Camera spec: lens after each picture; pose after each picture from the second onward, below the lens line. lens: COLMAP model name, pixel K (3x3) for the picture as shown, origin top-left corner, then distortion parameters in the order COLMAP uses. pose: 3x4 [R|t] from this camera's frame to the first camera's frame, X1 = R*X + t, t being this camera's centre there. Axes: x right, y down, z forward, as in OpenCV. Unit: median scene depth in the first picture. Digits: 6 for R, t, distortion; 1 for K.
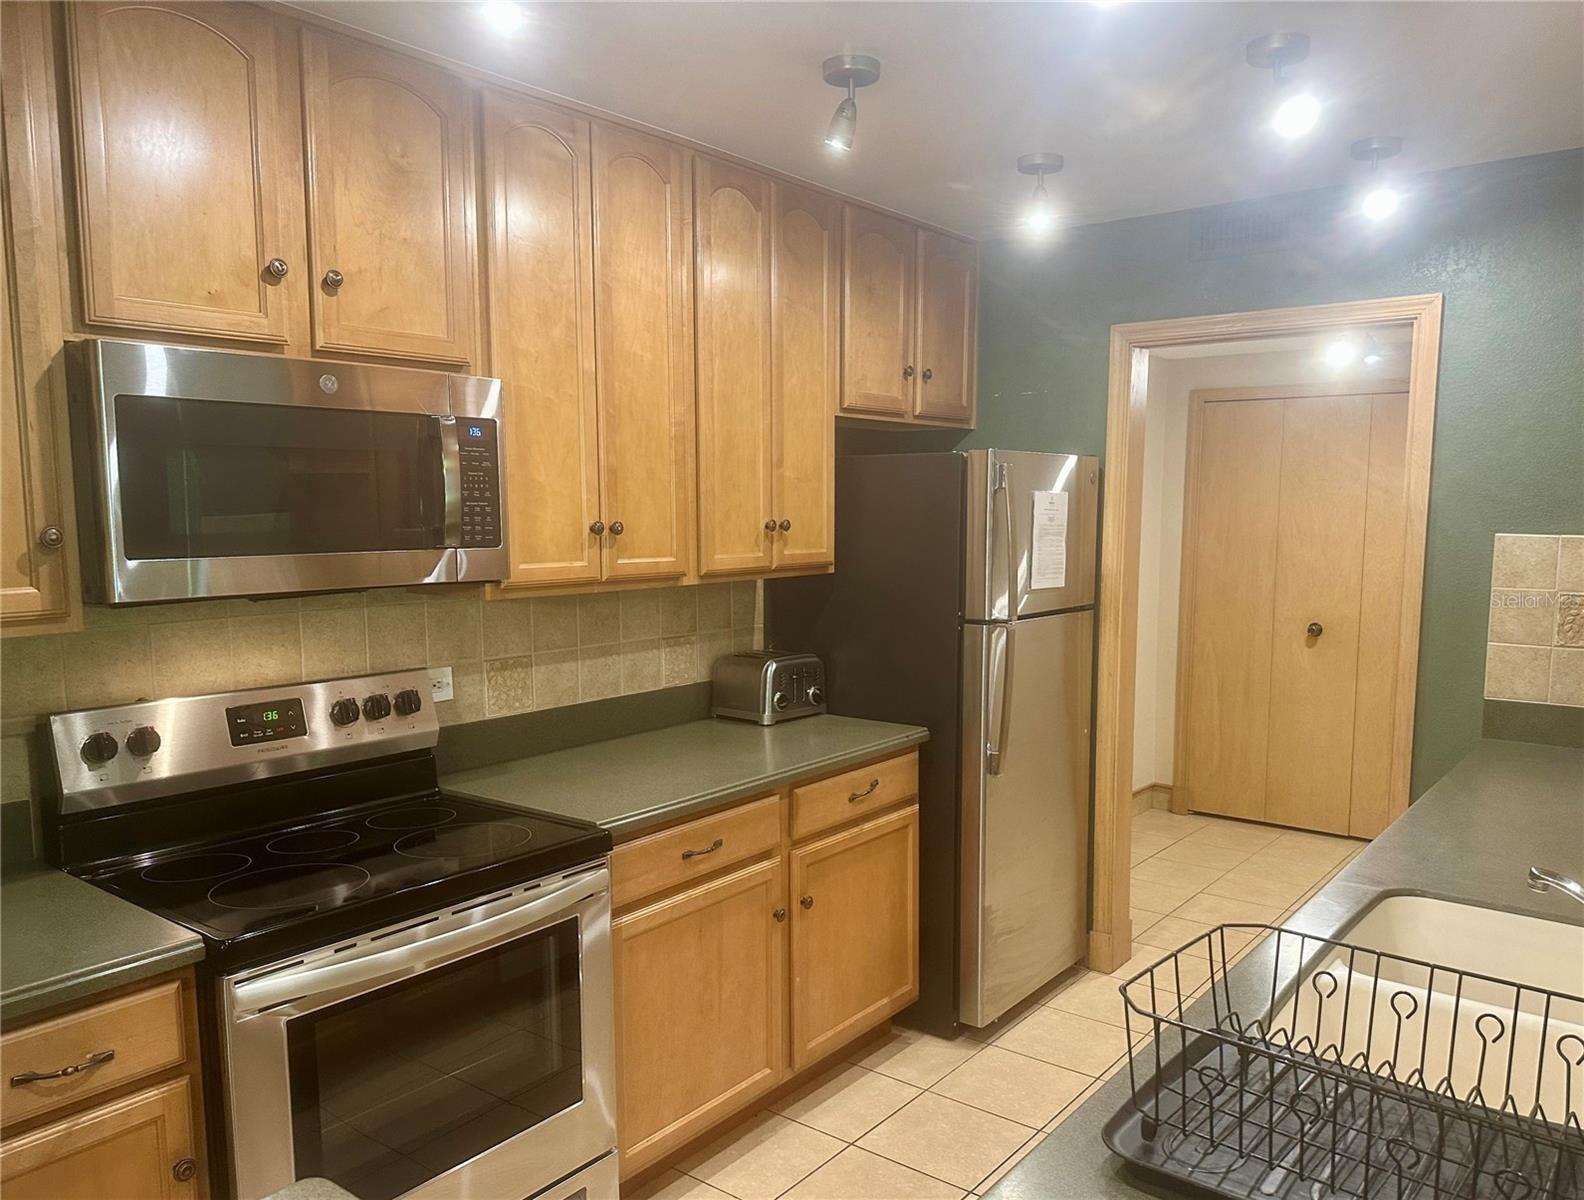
lens RADIAL K [[1160.3, 0, 823.2], [0, 1160.3, 636.7], [0, 0, 1]] dist [0.068016, -0.078633]
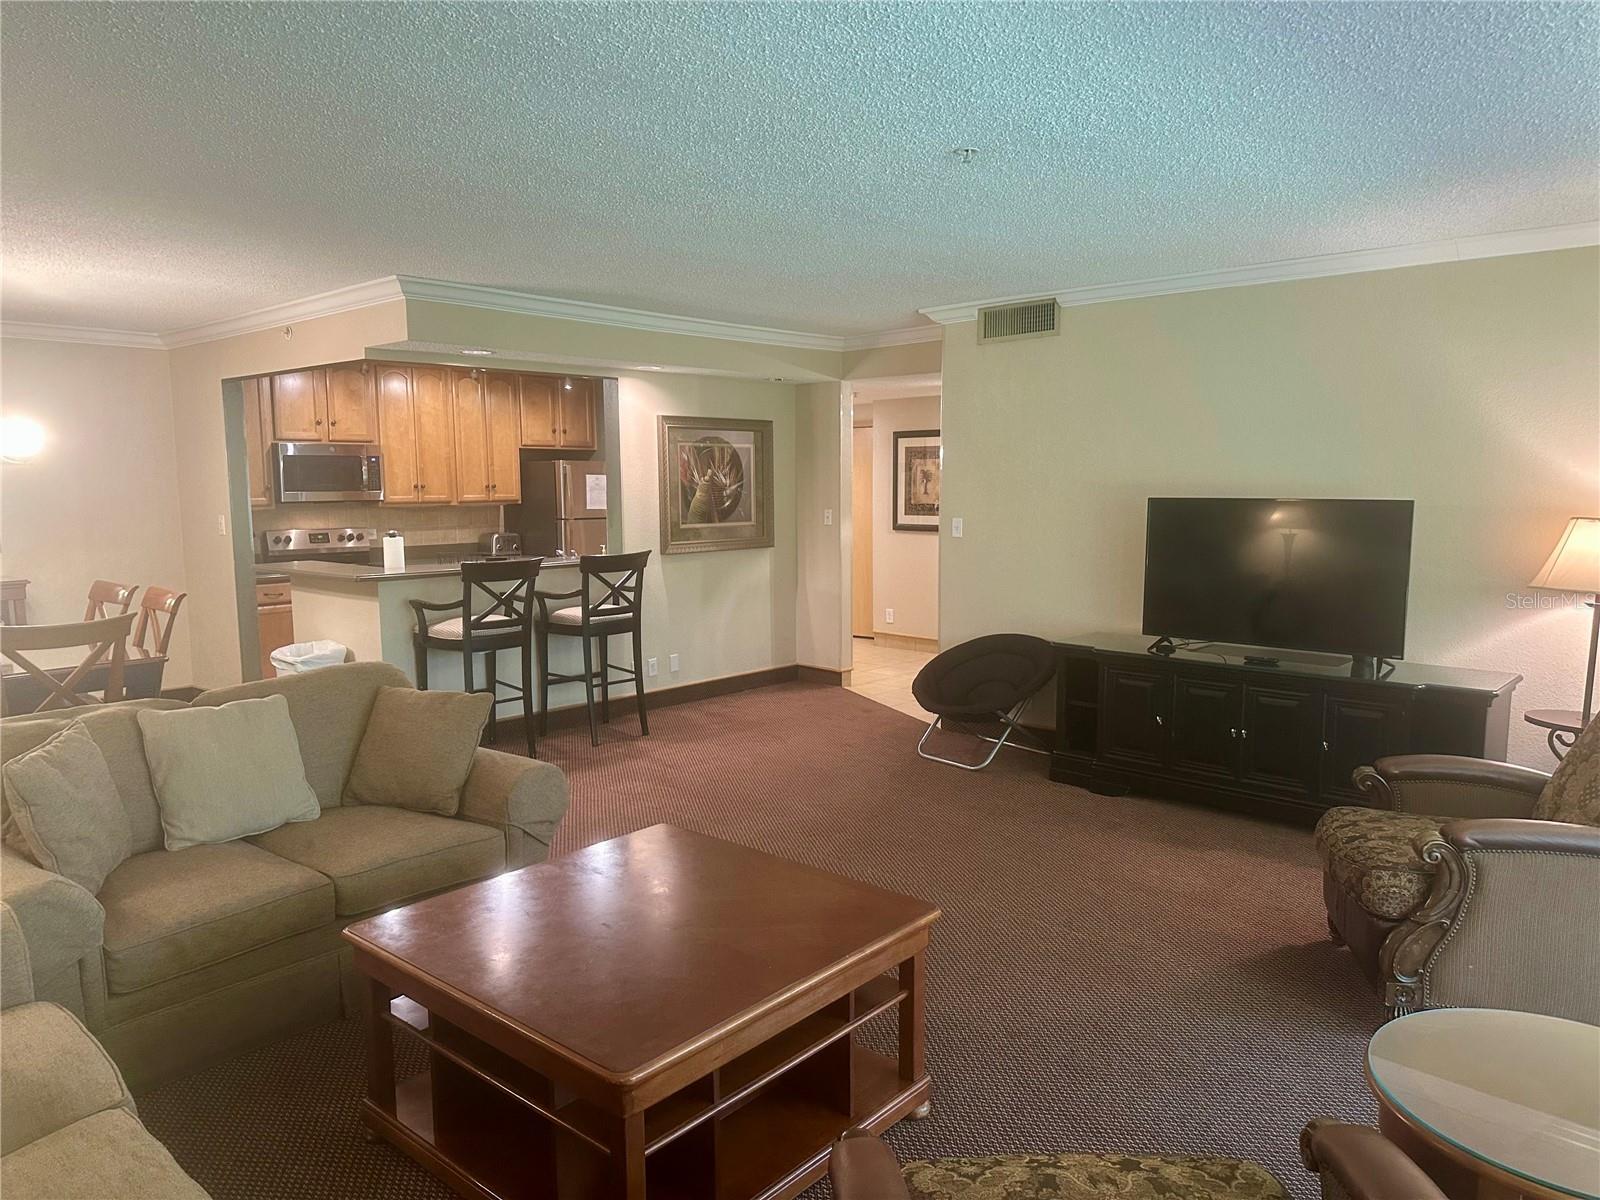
lens RADIAL K [[1120.9, 0, 829.2], [0, 1120.9, 626.2], [0, 0, 1]] dist [0.016355, -0.024802]
pose [[0.998330, 0.004628, -0.057589, 1.050927], [-0.003755, 0.999877, 0.015254, 0.227560], [0.057653, -0.015012, 0.998224, -1.924477]]
